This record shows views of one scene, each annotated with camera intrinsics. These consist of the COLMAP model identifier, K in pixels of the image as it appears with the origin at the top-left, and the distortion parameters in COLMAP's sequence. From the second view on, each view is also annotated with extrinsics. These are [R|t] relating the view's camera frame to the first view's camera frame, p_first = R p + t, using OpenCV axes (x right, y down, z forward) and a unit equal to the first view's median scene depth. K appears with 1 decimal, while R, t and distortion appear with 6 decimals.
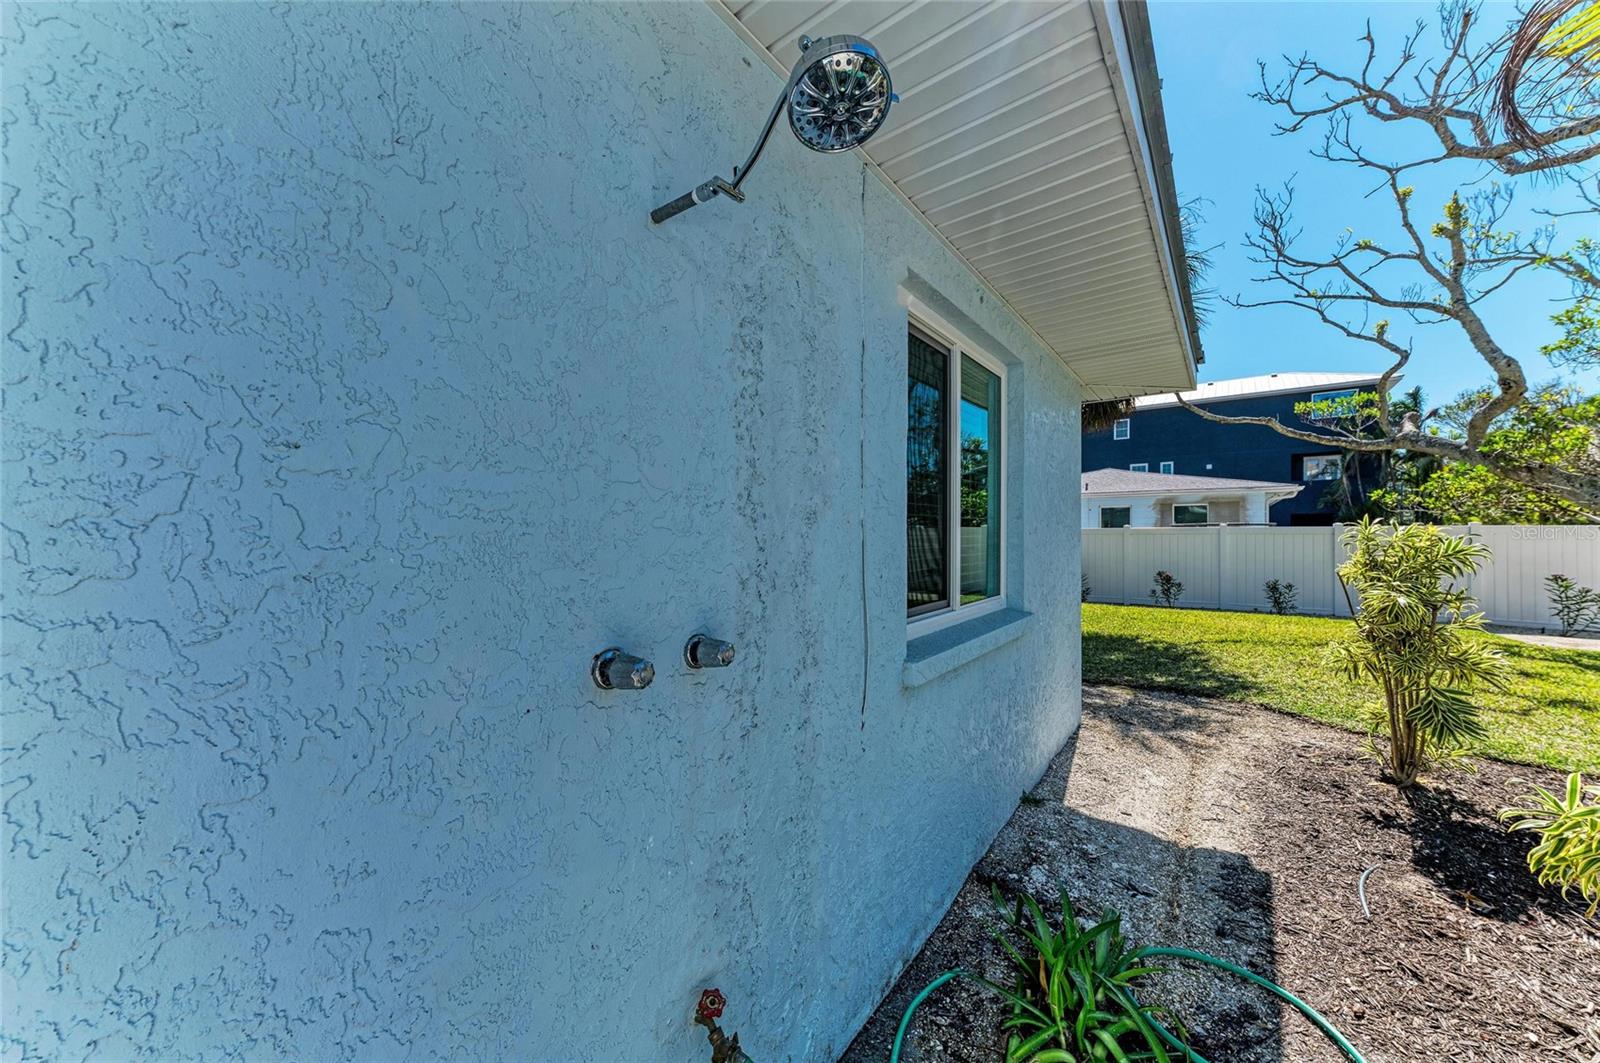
lens RADIAL K [[567.7, 0, 800.0], [0, 567.7, 531.5], [0, 0, 1]] dist [-0.001541, -0.000122]
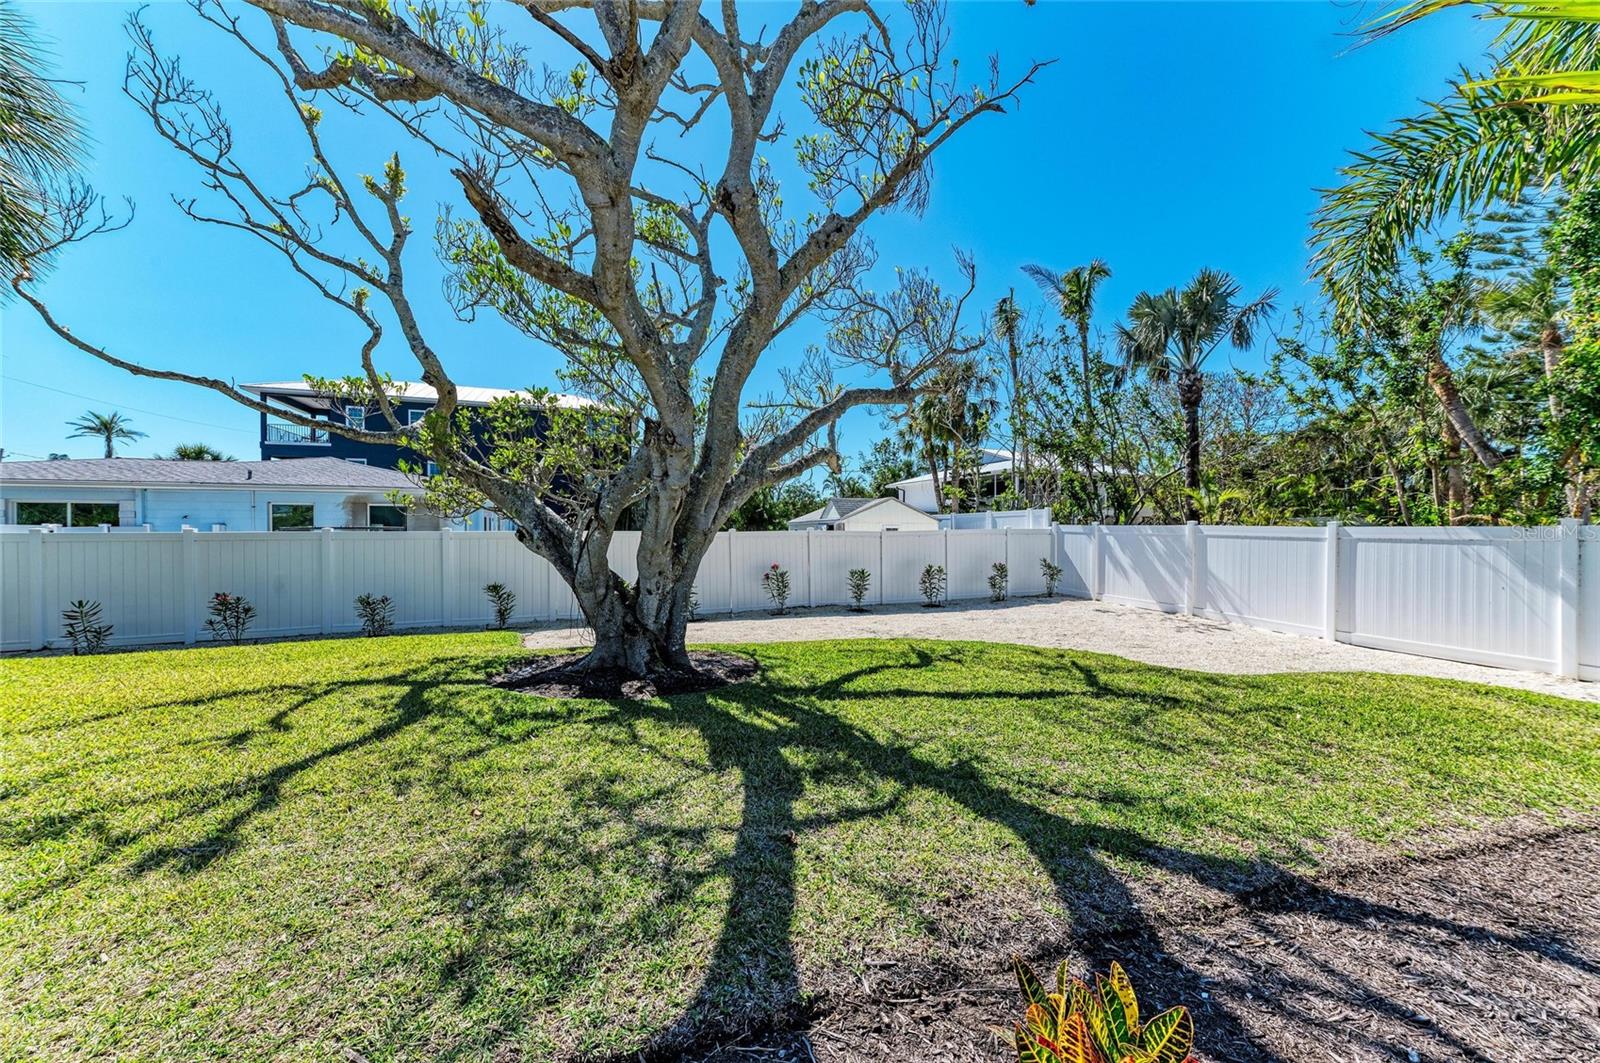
lens RADIAL K [[567.7, 0, 800.0], [0, 567.7, 531.5], [0, 0, 1]] dist [-0.001541, -0.000122]
pose [[0.552700, -0.001425, 0.833379, 0.677466], [0.004375, 0.999990, -0.001191, -0.005480], [-0.833369, 0.004304, 0.552701, -0.010296]]
